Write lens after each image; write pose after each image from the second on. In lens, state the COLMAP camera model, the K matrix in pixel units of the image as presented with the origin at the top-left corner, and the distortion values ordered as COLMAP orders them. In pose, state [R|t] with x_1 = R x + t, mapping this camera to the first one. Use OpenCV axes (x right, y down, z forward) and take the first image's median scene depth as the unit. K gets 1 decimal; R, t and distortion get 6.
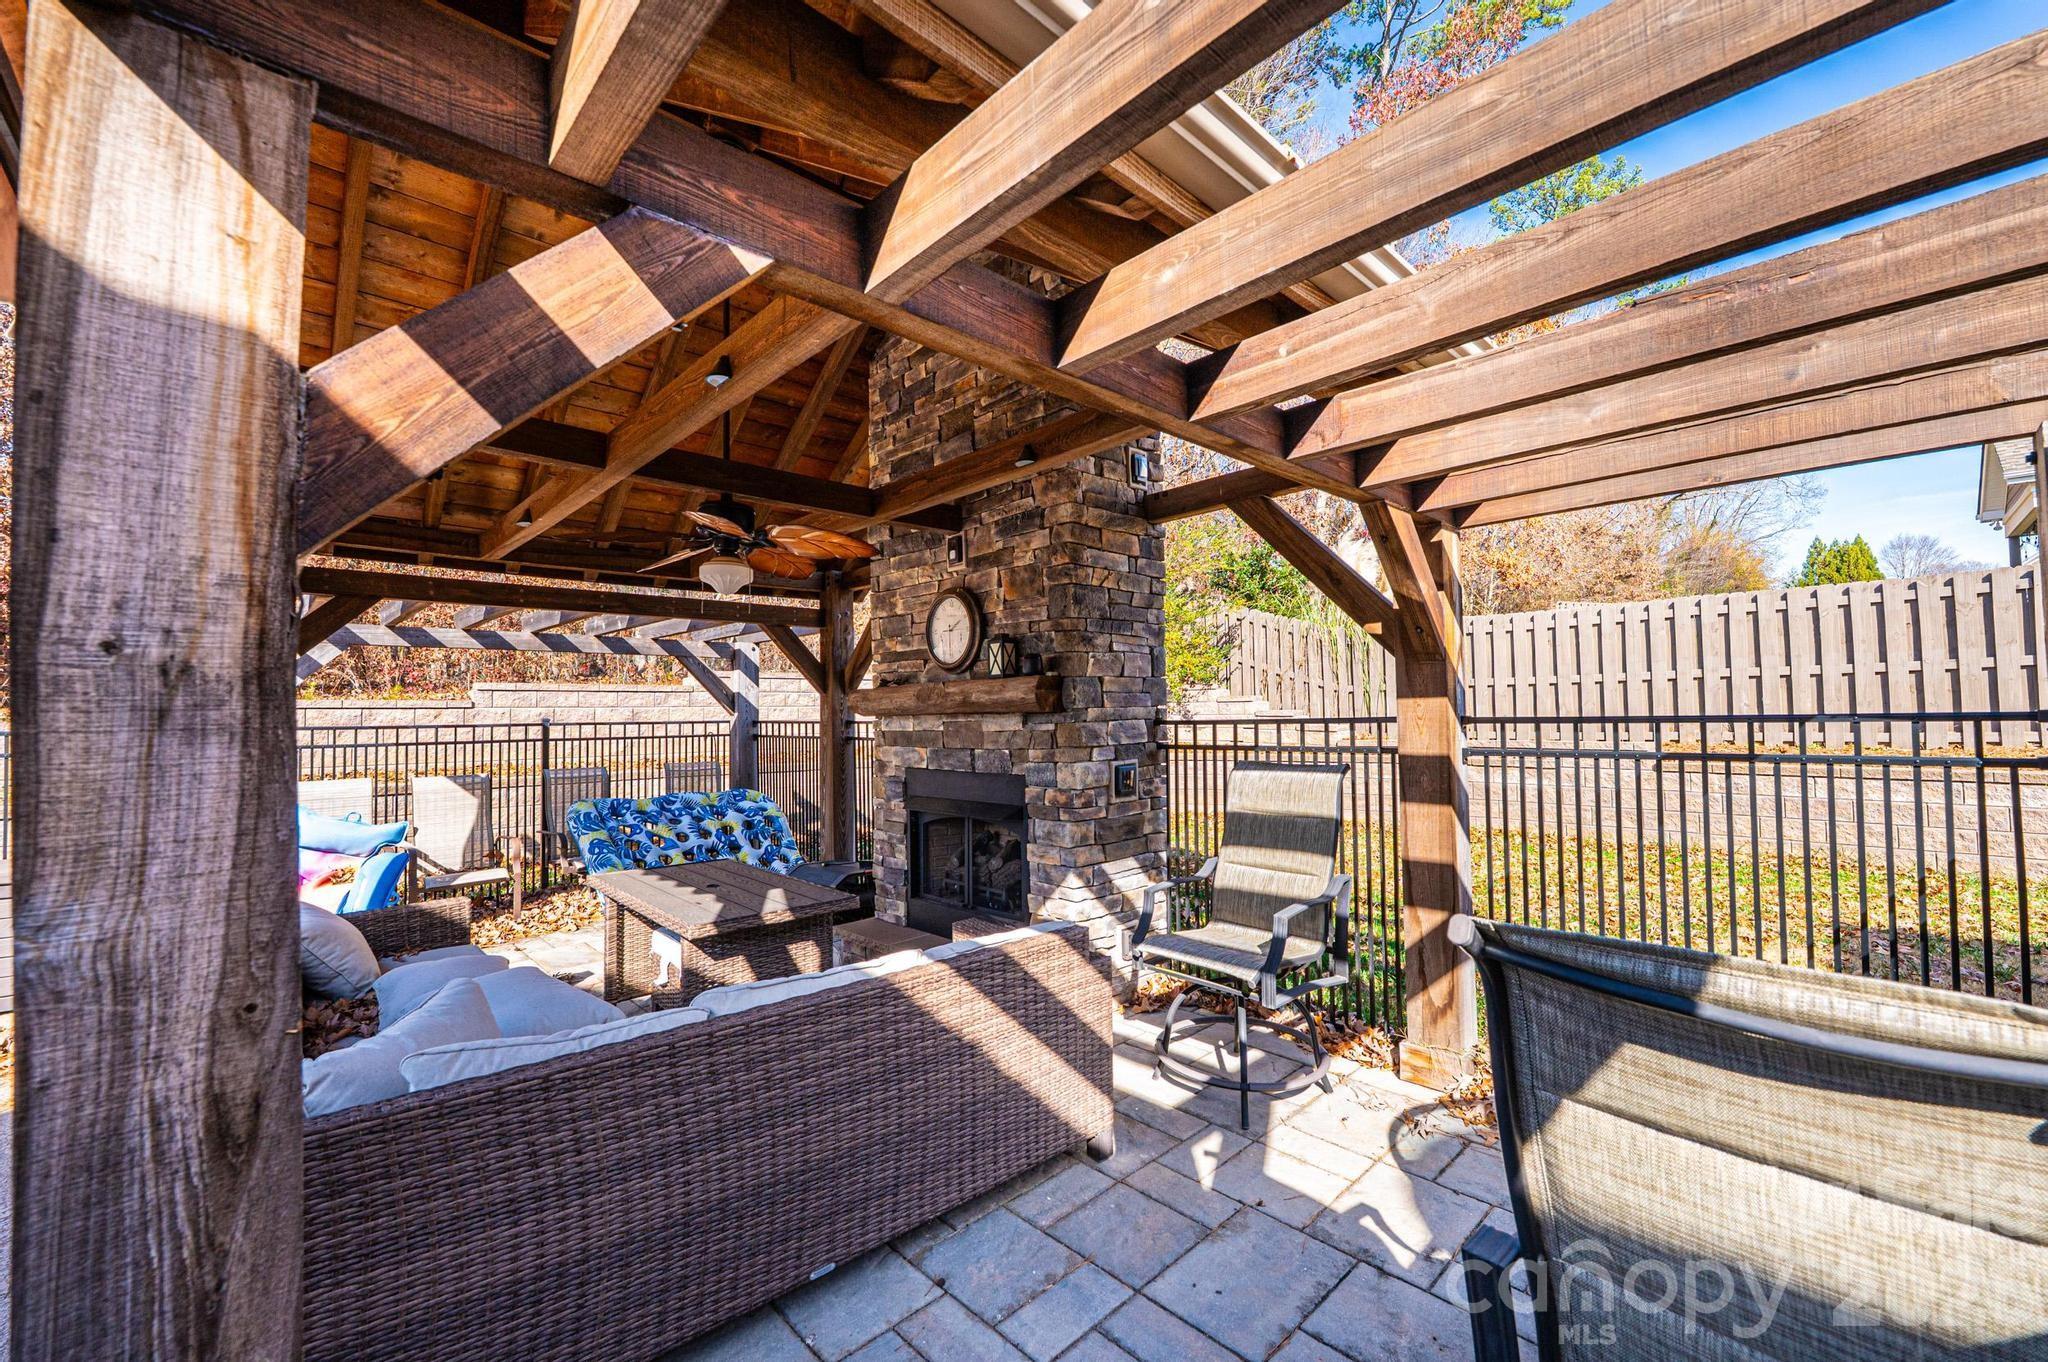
lens RADIAL K [[817.7, 0, 1021.0], [0, 817.7, 693.6], [0, 0, 1]] dist [-0.001407, -0.000082]
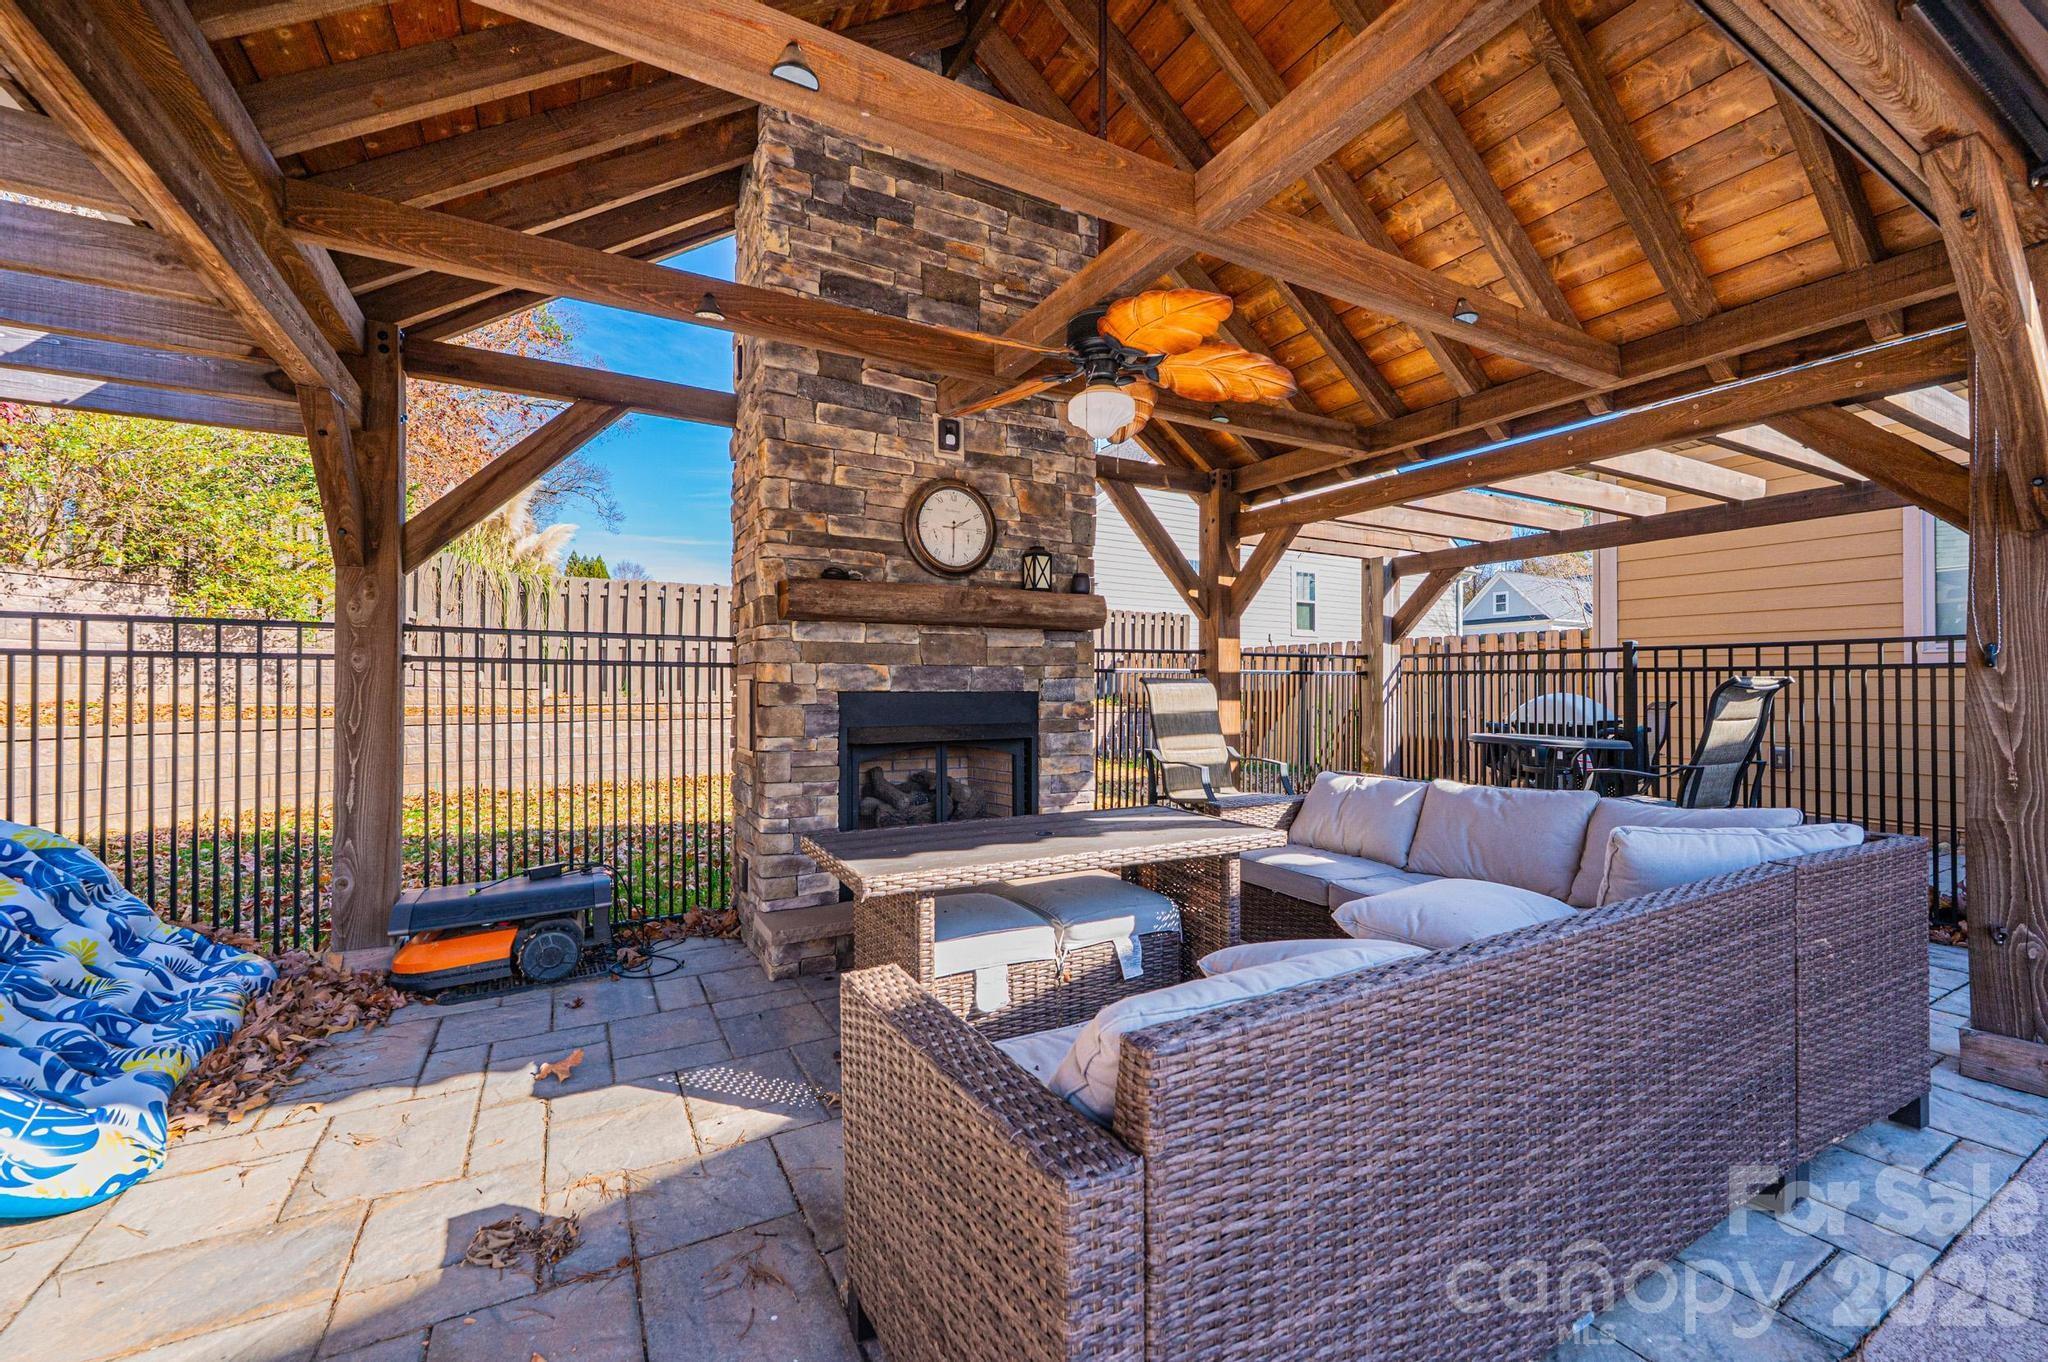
lens RADIAL K [[817.7, 0, 1024.3], [0, 817.7, 677.6], [0, 0, 1]] dist [-0.001407, -0.000082]
pose [[0.242437, 0.016911, 0.970020, -0.931737], [-0.036694, 0.999292, -0.008250, 0.087387], [-0.969473, -0.033594, 0.242886, 0.736979]]
